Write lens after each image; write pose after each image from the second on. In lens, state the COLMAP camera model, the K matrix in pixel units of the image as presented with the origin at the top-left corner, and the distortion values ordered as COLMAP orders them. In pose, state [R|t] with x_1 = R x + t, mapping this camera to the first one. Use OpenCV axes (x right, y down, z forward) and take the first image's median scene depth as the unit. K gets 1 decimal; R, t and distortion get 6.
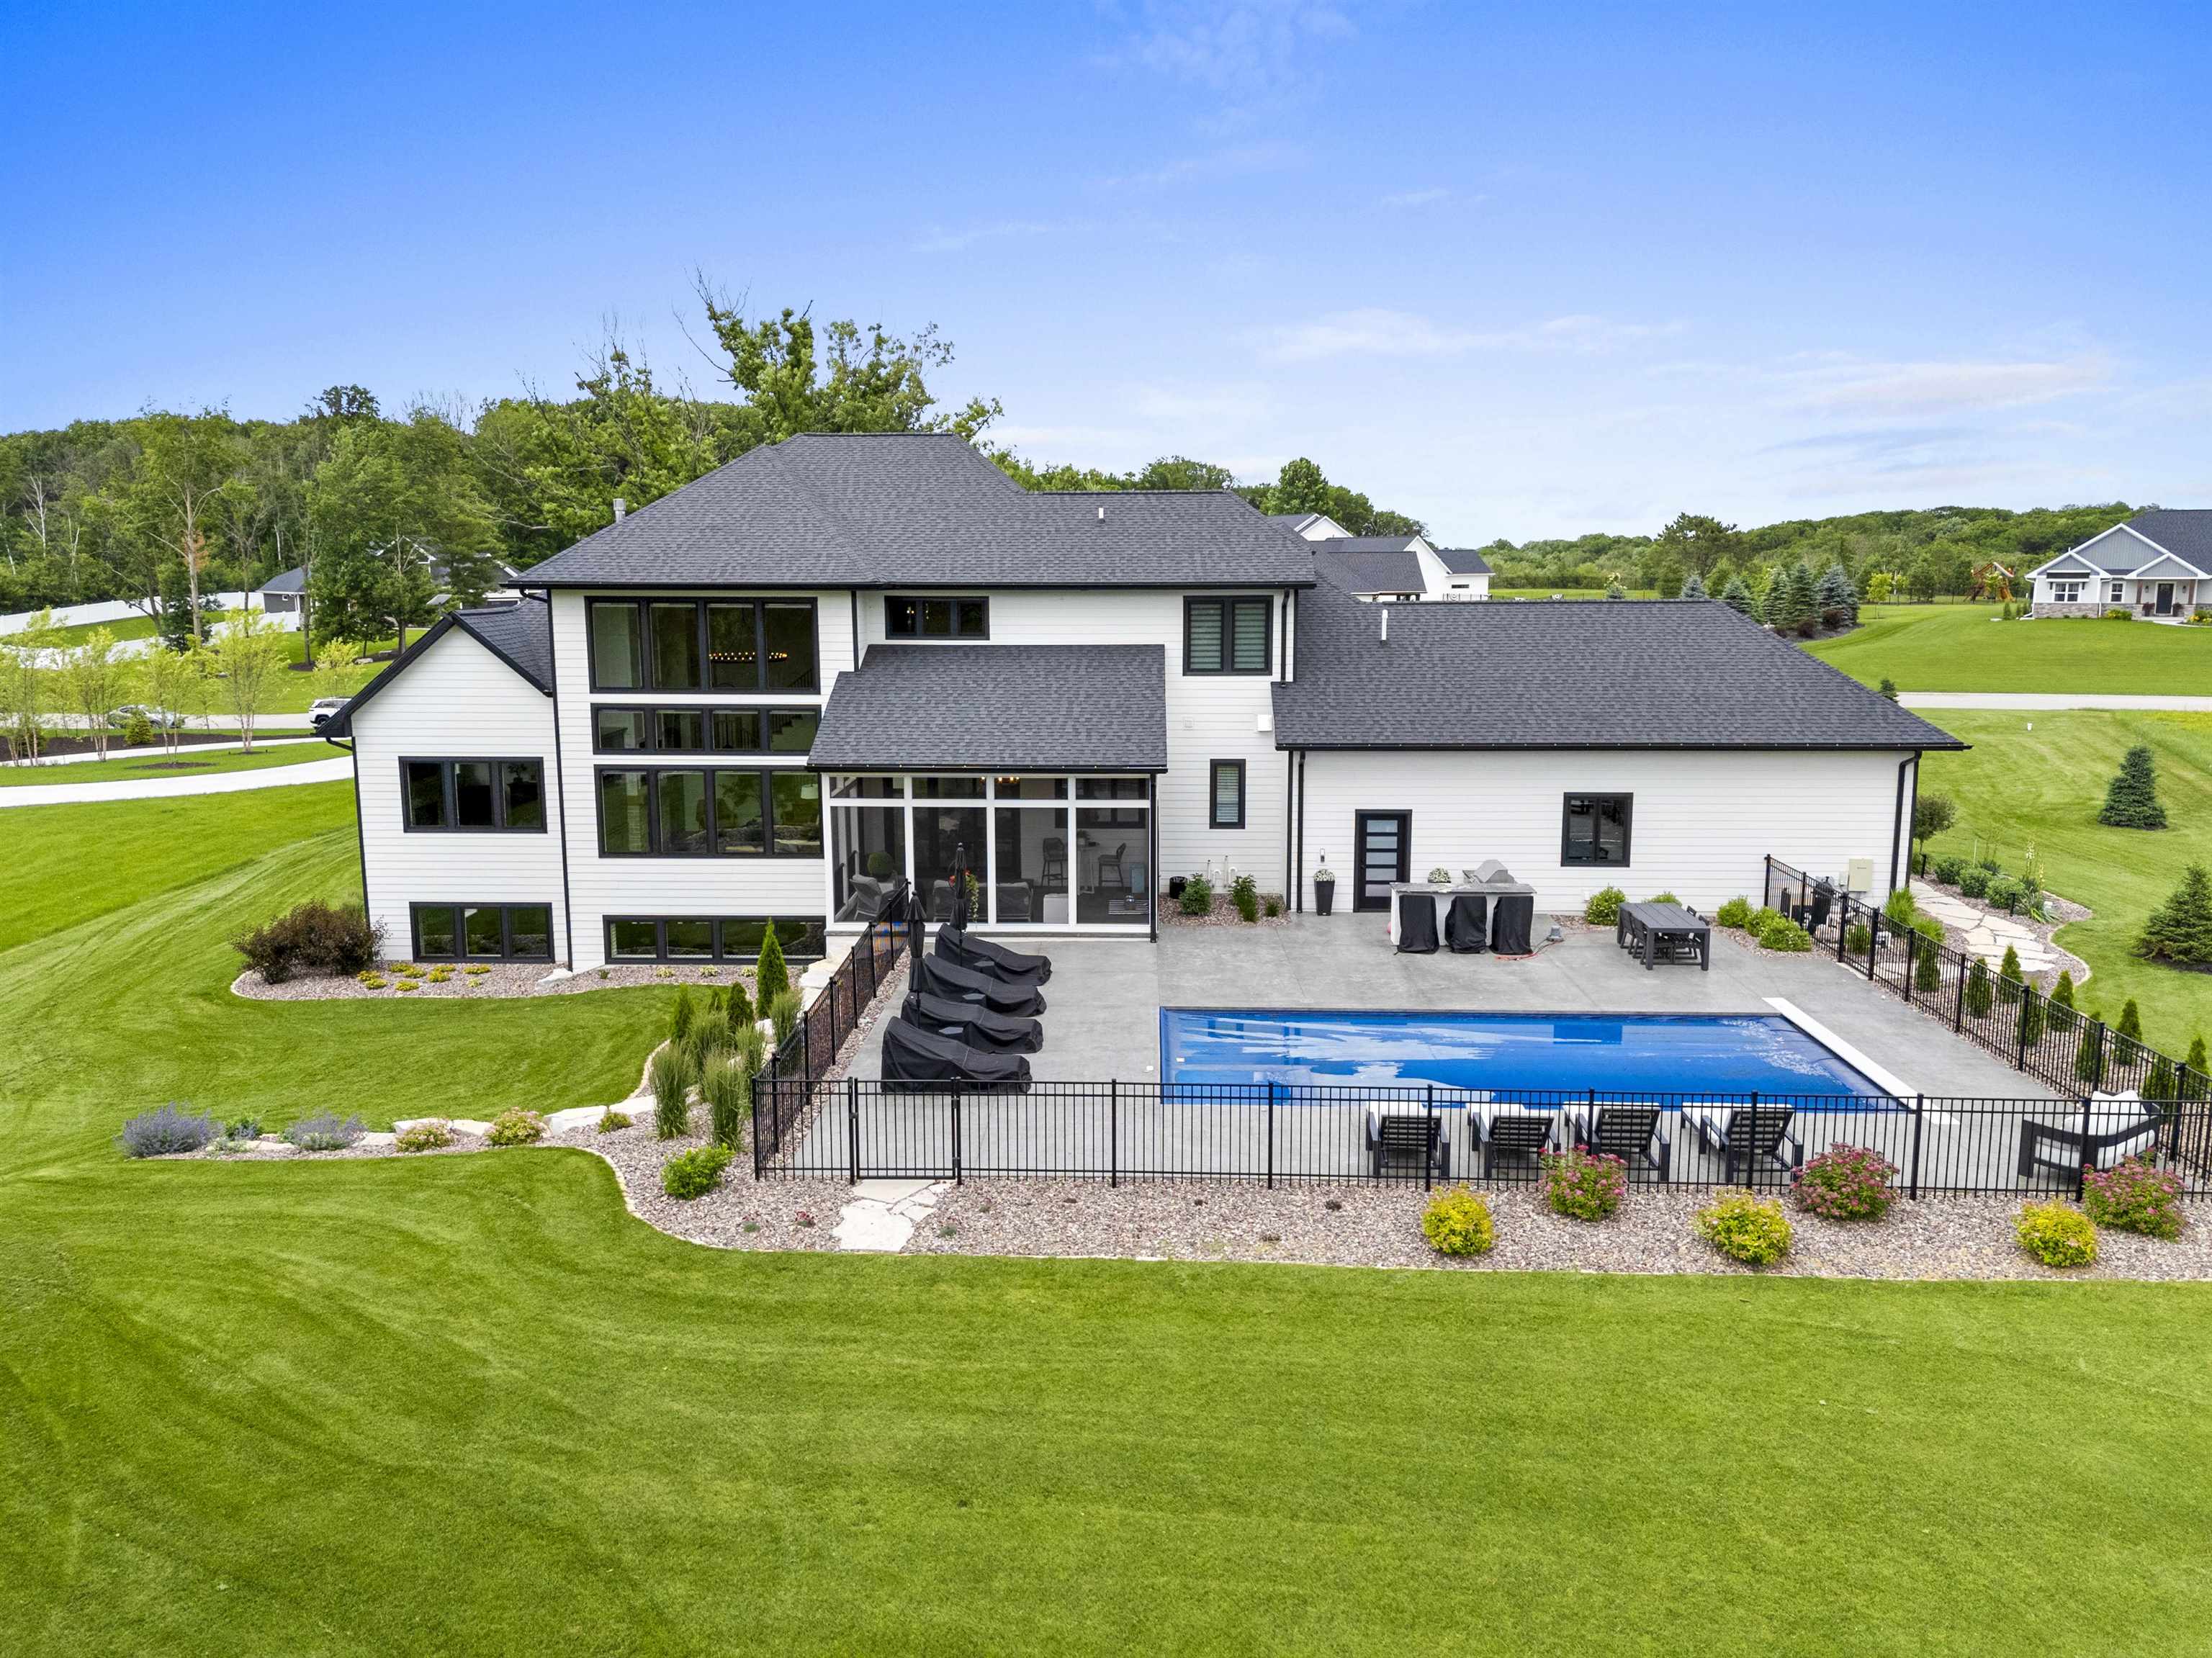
lens RADIAL K [[1626.0, 0, 1104.7], [0, 1626.0, 818.7], [0, 0, 1]] dist [0.089526, -0.110428]
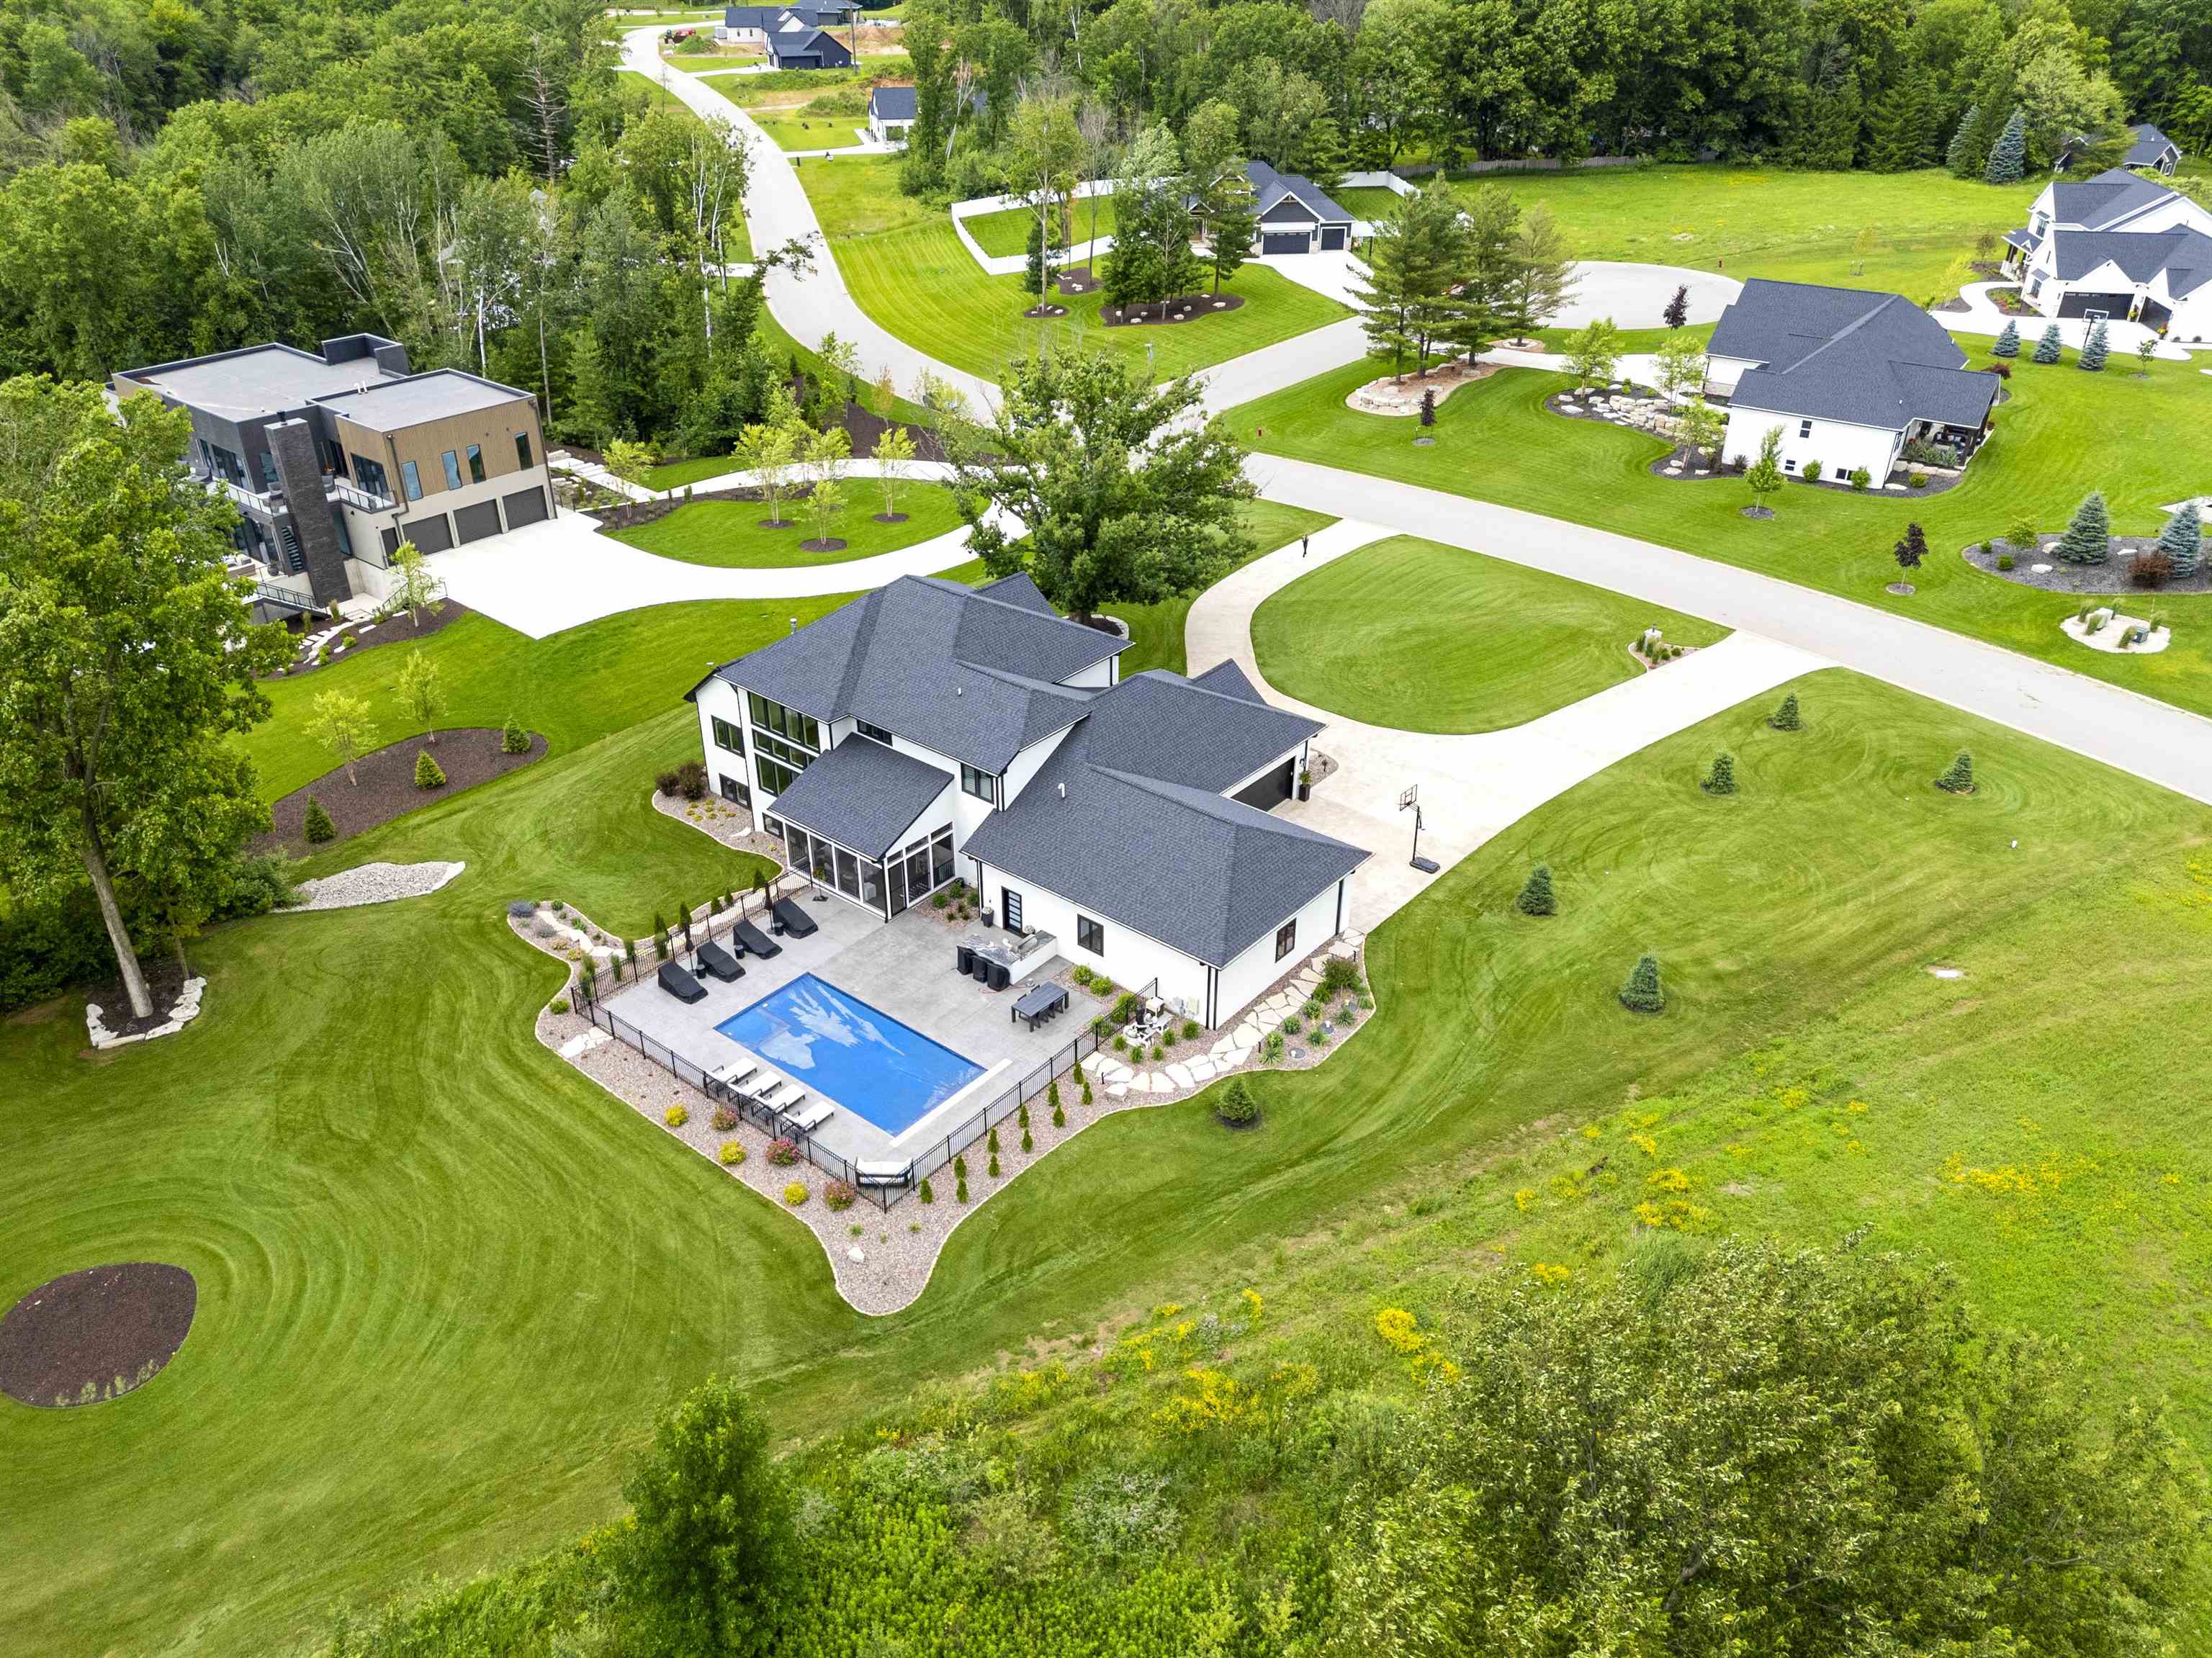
lens RADIAL K [[1626.0, 0, 1104.7], [0, 1626.0, 818.7], [0, 0, 1]] dist [0.089526, -0.110428]
pose [[0.795340, 0.310036, -0.520876, 1.285431], [-0.105349, 0.916922, 0.384909, -0.875666], [0.596939, -0.251260, 0.761927, -0.447497]]
